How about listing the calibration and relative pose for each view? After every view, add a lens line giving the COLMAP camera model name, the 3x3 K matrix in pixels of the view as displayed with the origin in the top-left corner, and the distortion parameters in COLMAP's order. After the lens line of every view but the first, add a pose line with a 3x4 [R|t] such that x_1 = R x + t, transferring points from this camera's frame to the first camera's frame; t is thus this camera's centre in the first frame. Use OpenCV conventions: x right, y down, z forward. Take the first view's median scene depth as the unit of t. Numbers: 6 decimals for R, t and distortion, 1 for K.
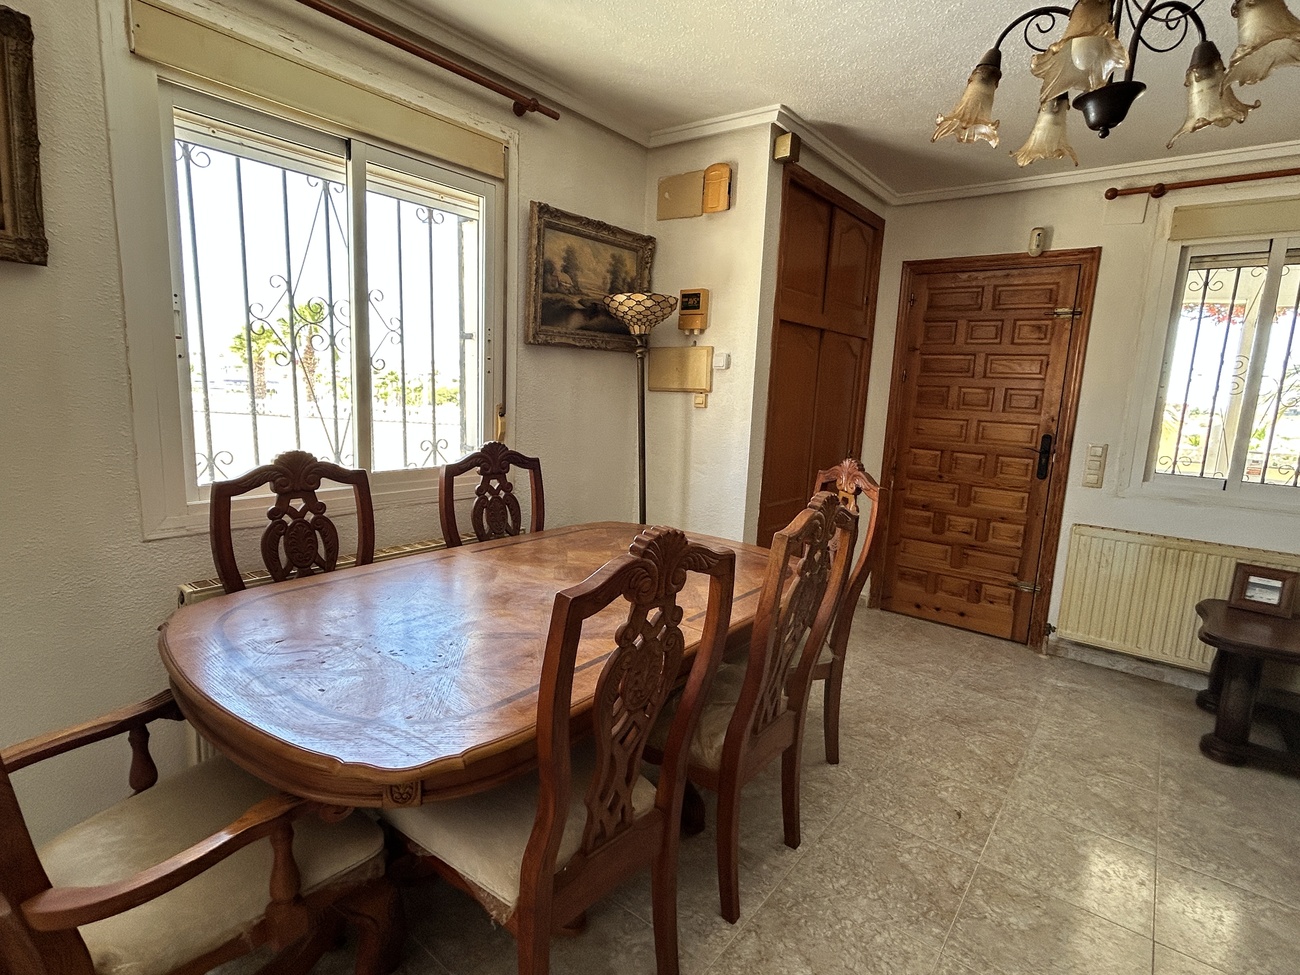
lens RADIAL K [[665.7, 0, 650.0], [0, 665.7, 487.5], [0, 0, 1]] dist [0.000698, 0.000429]
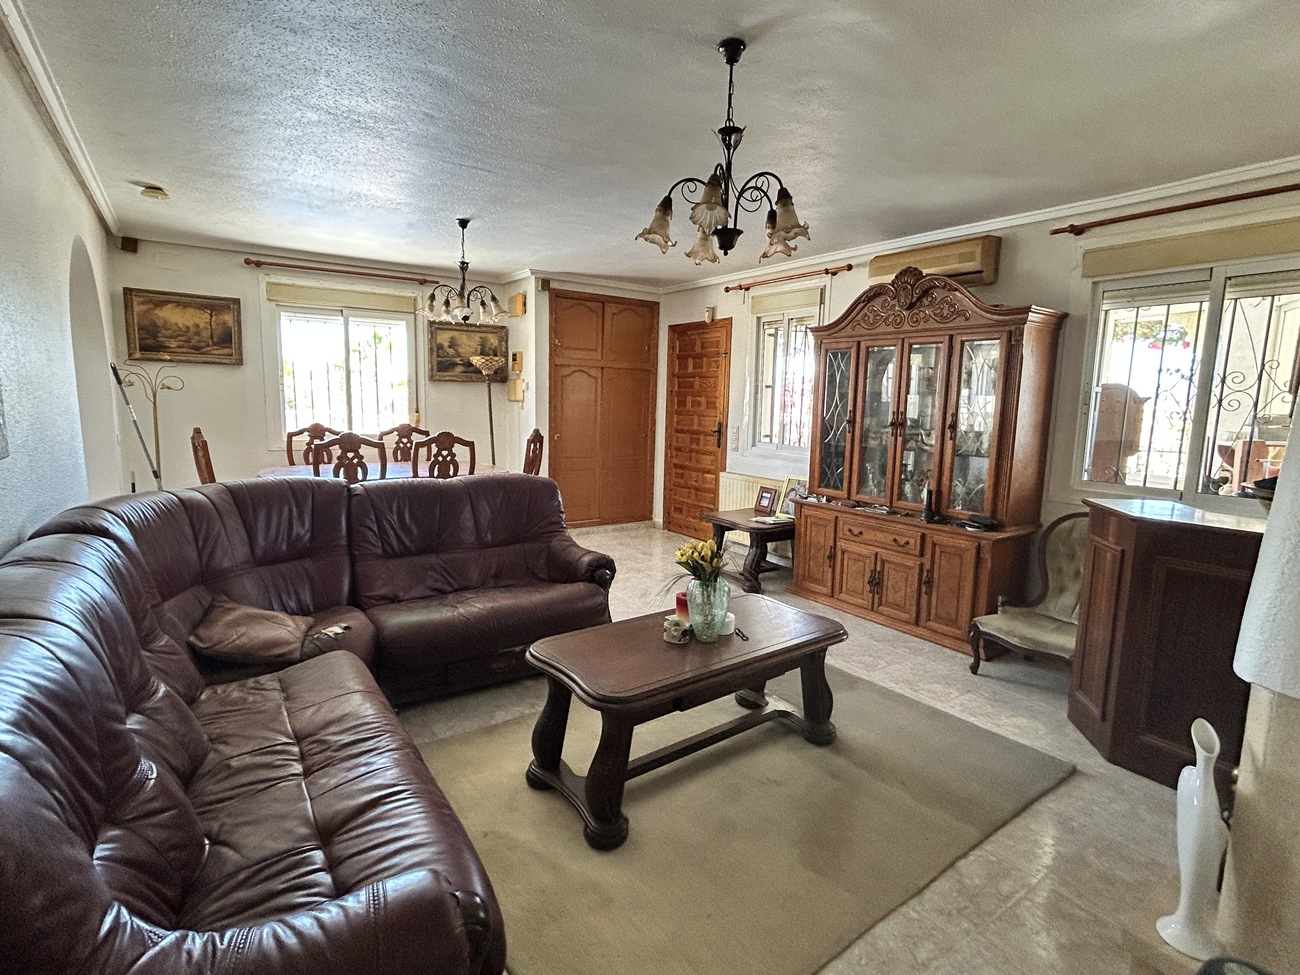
lens RADIAL K [[665.7, 0, 650.0], [0, 665.7, 487.5], [0, 0, 1]] dist [0.000698, 0.000429]
pose [[0.954839, 0.017546, -0.296604, 1.118573], [-0.030187, 0.998818, -0.038094, 0.193415], [0.295585, 0.045328, 0.954240, -0.847342]]
